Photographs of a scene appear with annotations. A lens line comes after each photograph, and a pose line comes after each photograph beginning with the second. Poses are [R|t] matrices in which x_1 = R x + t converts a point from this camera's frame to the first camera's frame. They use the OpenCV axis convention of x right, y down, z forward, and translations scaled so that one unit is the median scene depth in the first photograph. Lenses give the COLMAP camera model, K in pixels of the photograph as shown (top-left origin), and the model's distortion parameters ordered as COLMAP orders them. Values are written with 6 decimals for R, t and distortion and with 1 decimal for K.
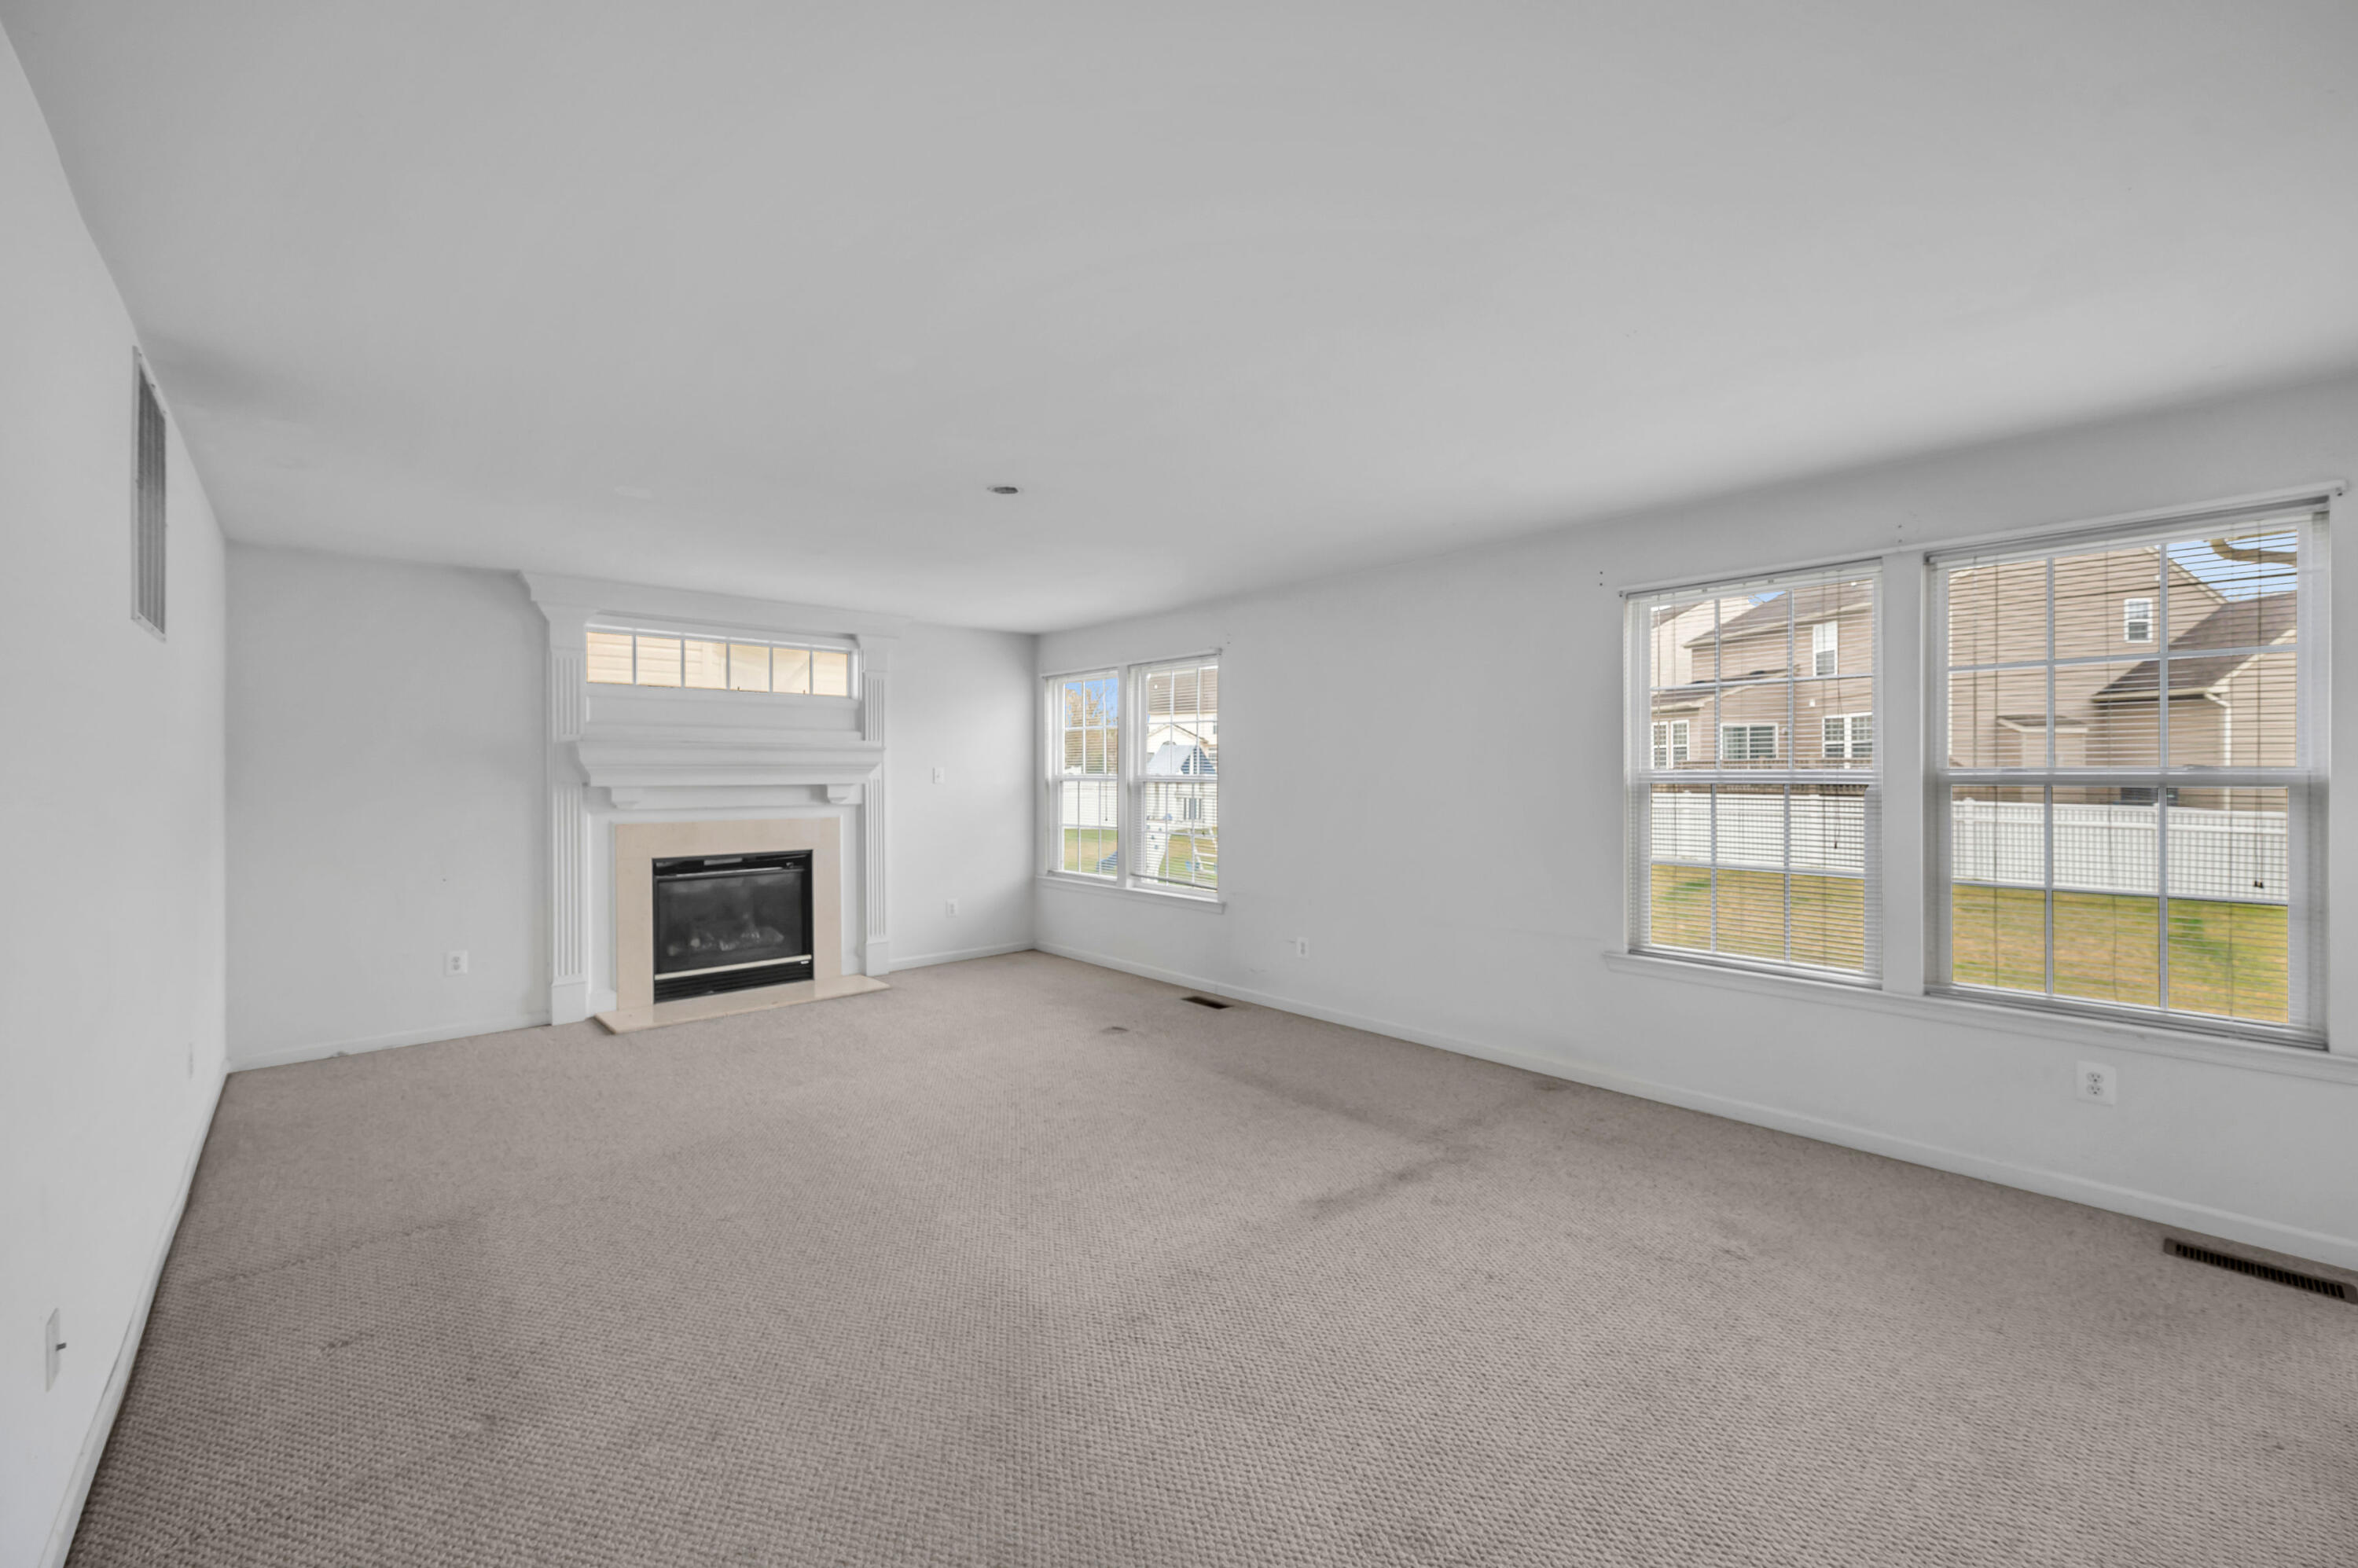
lens RADIAL K [[933.8, 0, 1174.2], [0, 933.8, 783.7], [0, 0, 1]] dist [-0.000170, 0.000428]
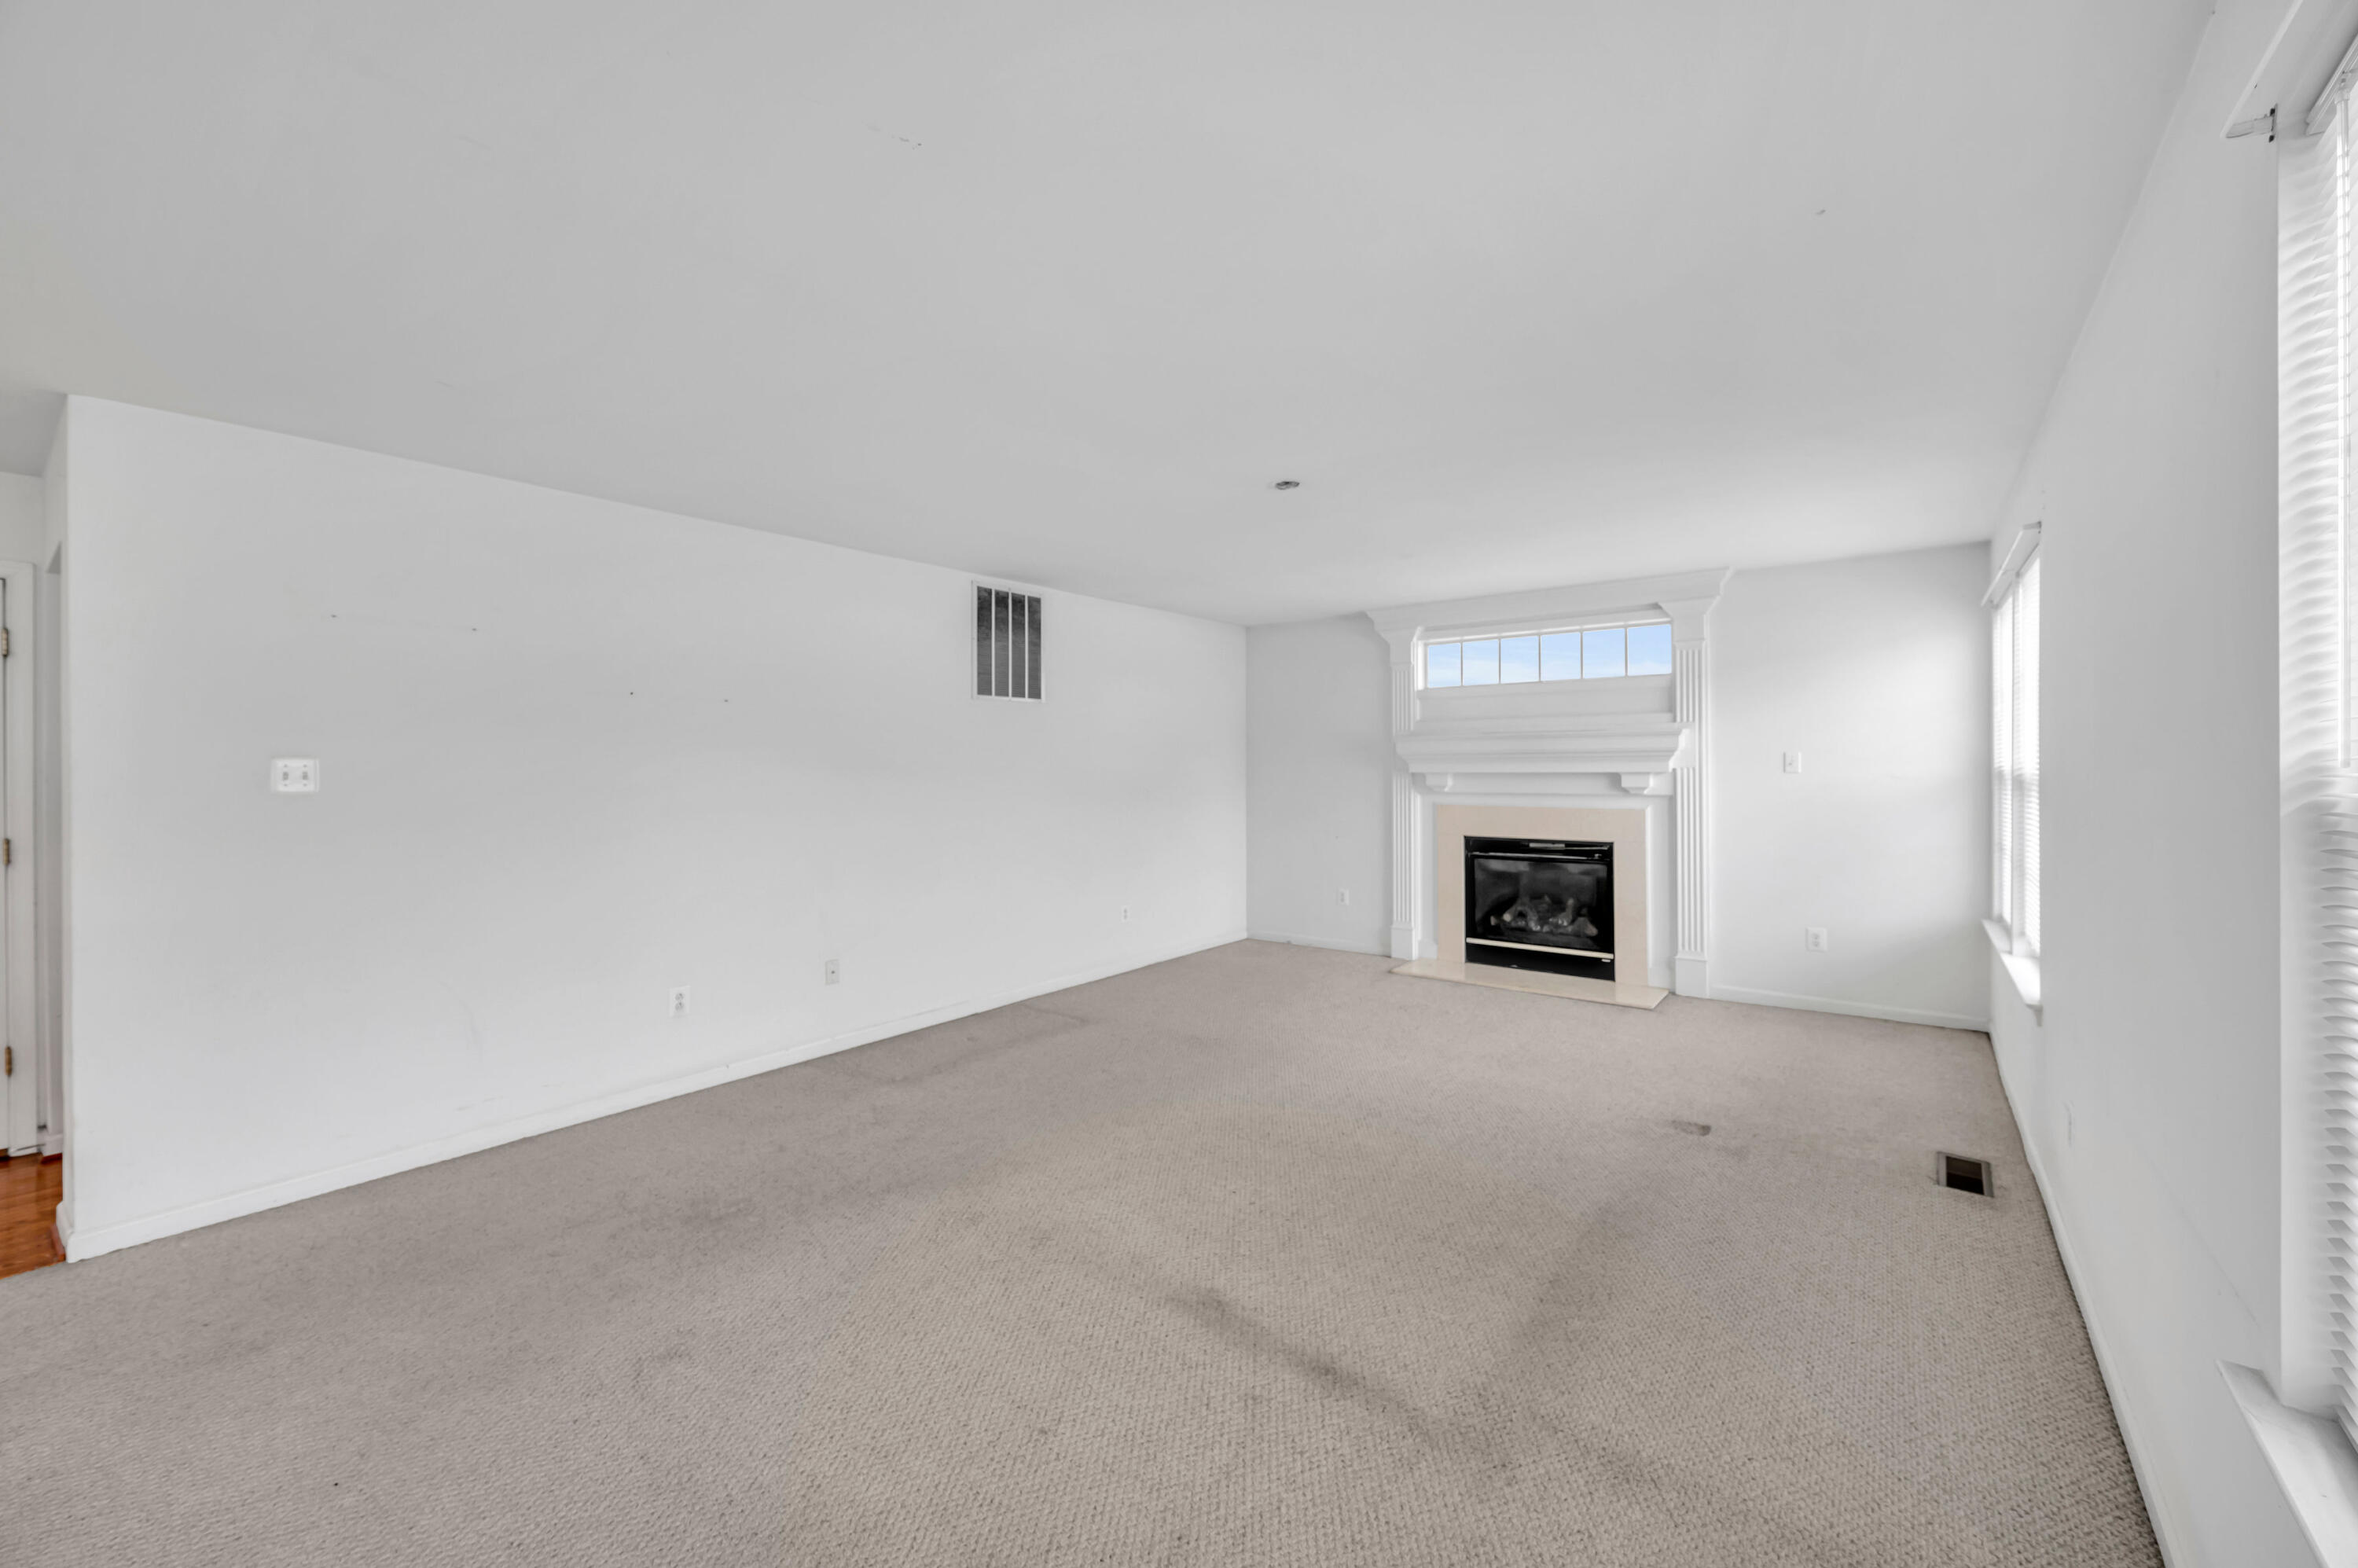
lens RADIAL K [[933.8, 0, 1174.0], [0, 933.8, 765.7], [0, 0, 1]] dist [-0.000170, 0.000428]
pose [[0.169768, 0.003778, -0.985477, 0.508976], [-0.004243, 0.999986, 0.003102, -0.007994], [0.985475, 0.003654, 0.169781, 0.448791]]
